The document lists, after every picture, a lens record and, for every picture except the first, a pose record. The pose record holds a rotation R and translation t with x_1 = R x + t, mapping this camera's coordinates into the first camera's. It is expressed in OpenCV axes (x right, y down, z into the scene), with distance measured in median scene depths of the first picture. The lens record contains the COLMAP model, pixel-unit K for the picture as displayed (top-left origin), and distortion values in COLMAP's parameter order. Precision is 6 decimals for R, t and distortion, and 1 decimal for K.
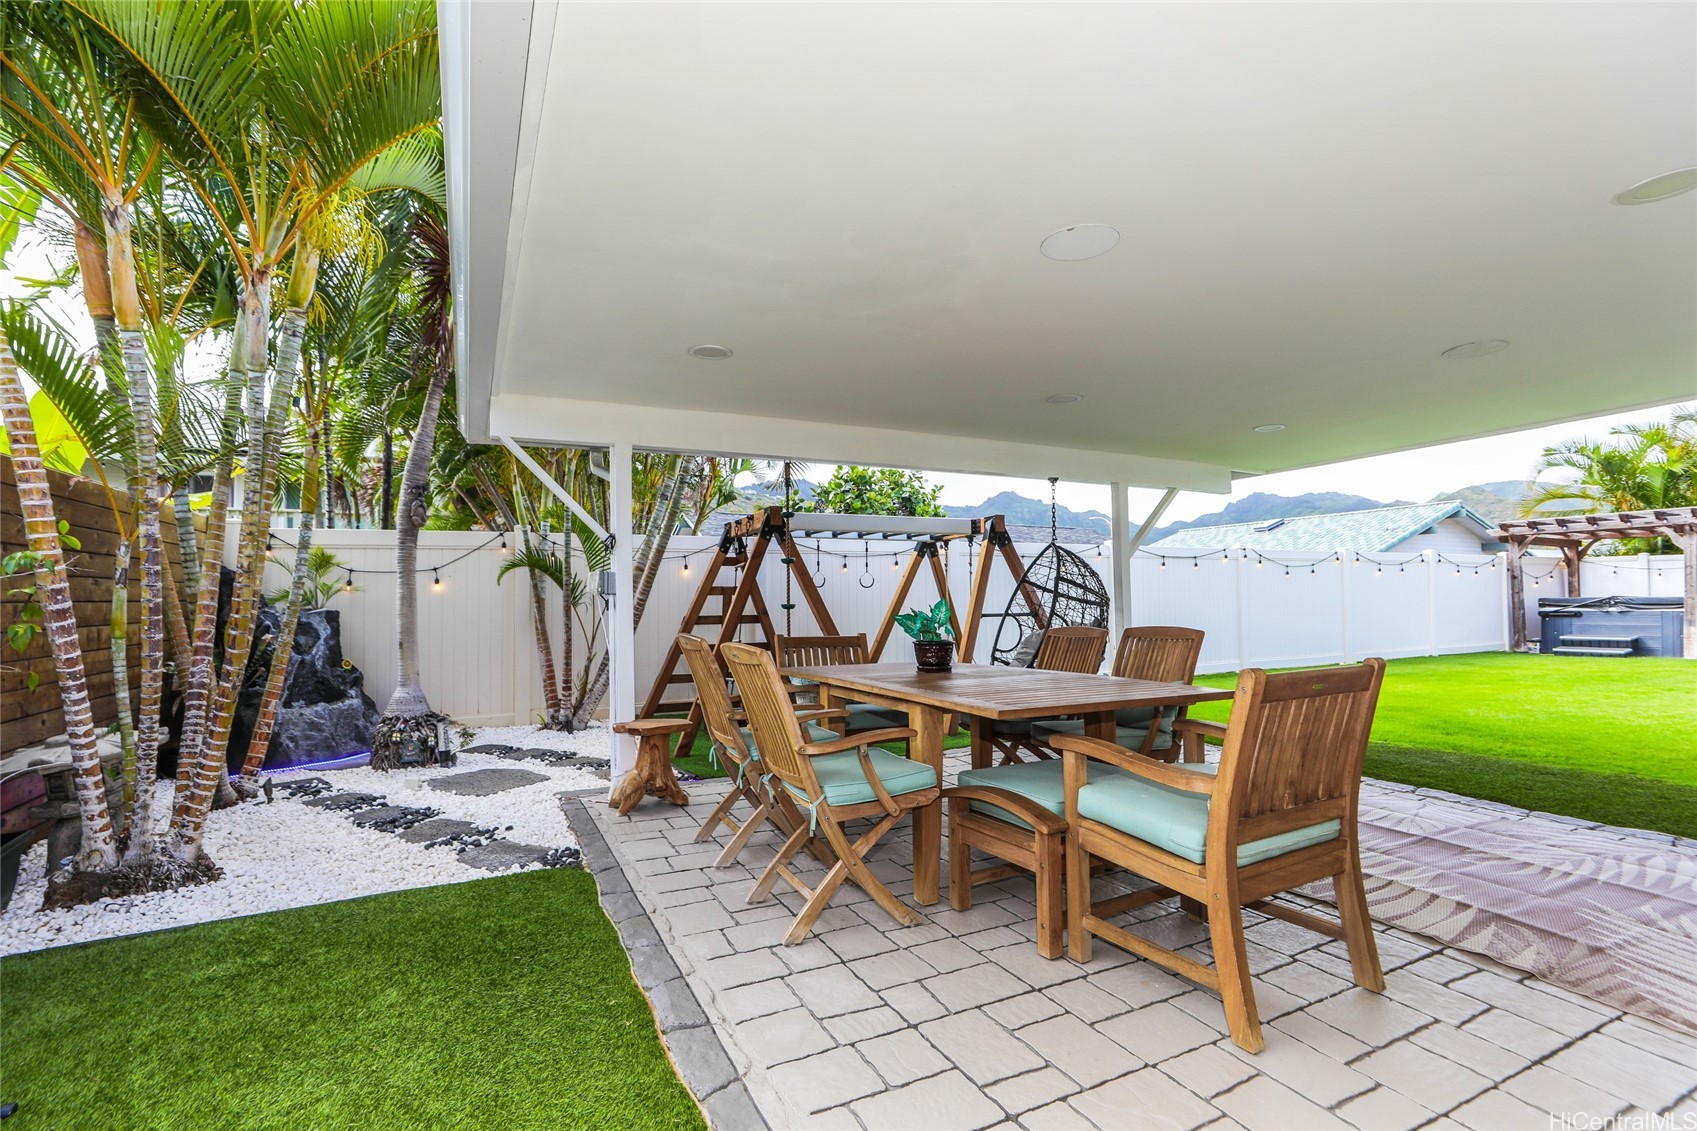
lens RADIAL K [[784.2, 0, 846.8], [0, 784.2, 579.8], [0, 0, 1]] dist [-0.014834, 0.008570]
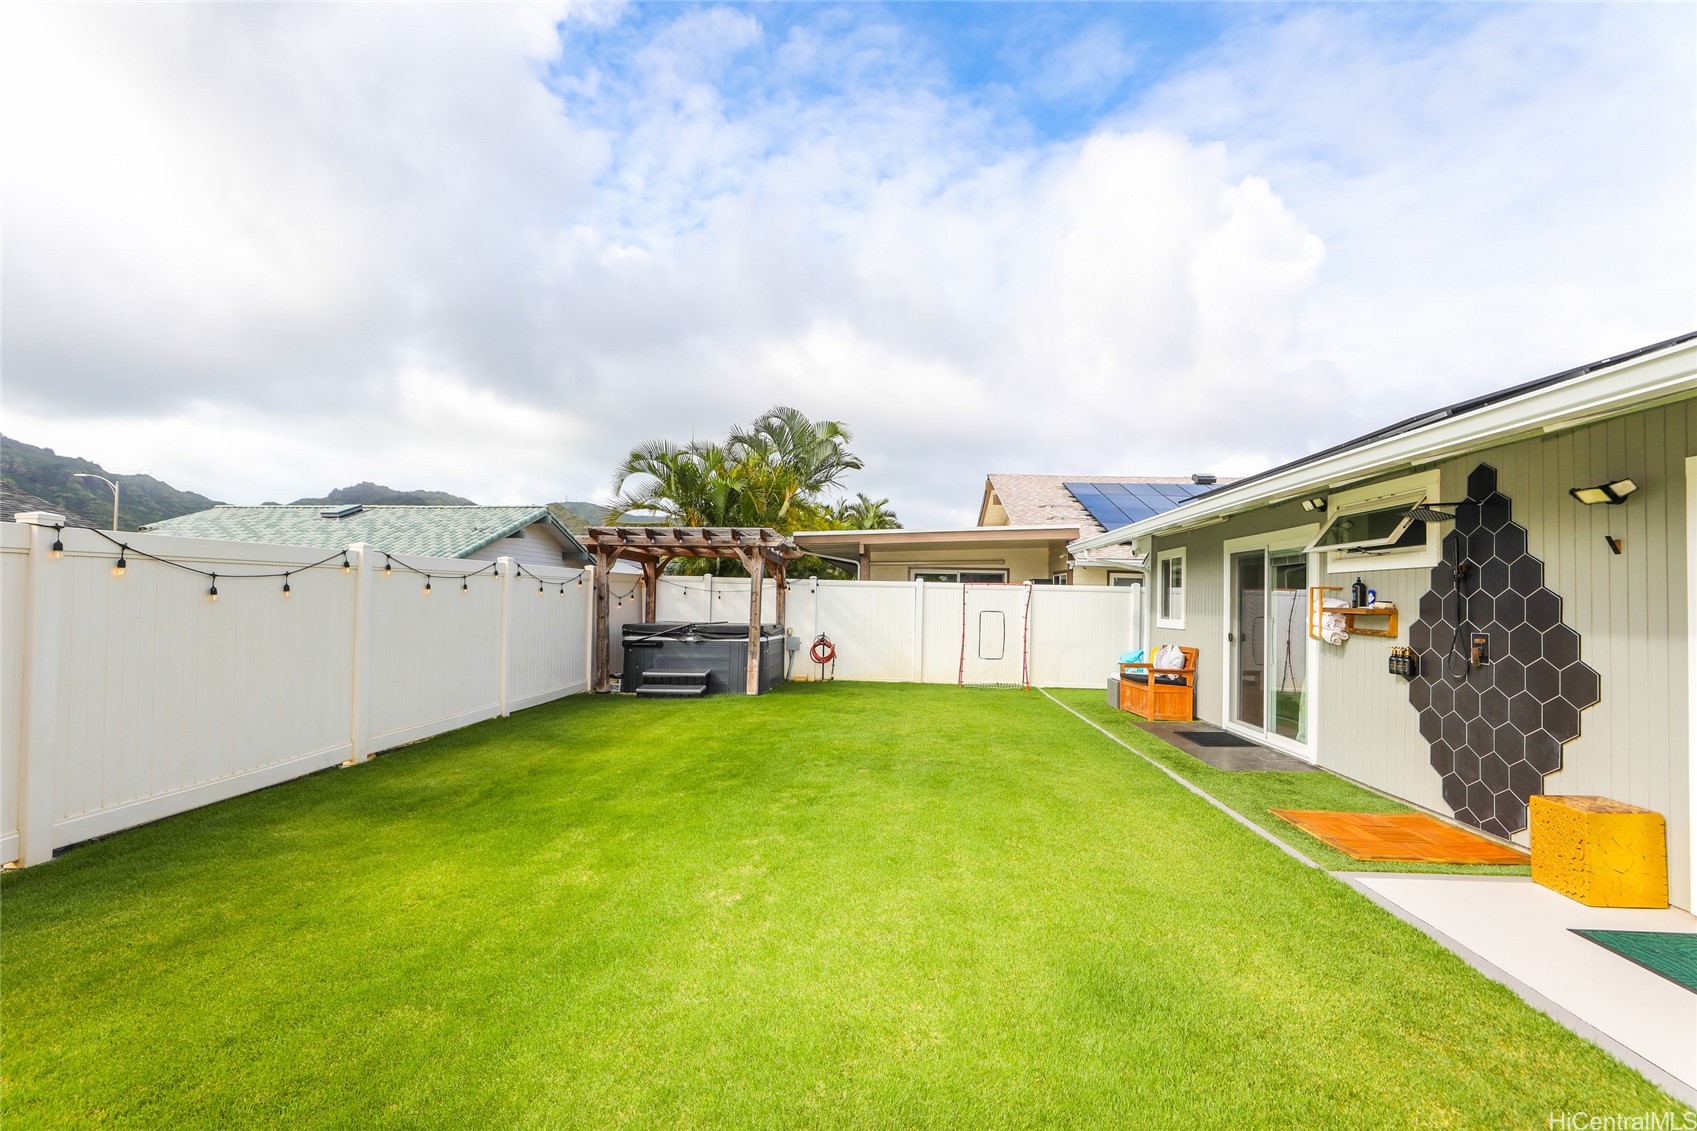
lens RADIAL K [[784.2, 0, 850.3], [0, 784.2, 572.3], [0, 0, 1]] dist [-0.014834, 0.008570]
pose [[0.504718, 0.043462, 0.862189, 0.287070], [-0.039957, 0.998838, -0.026959, -0.017255], [-0.862359, -0.020844, 0.505868, 0.366082]]
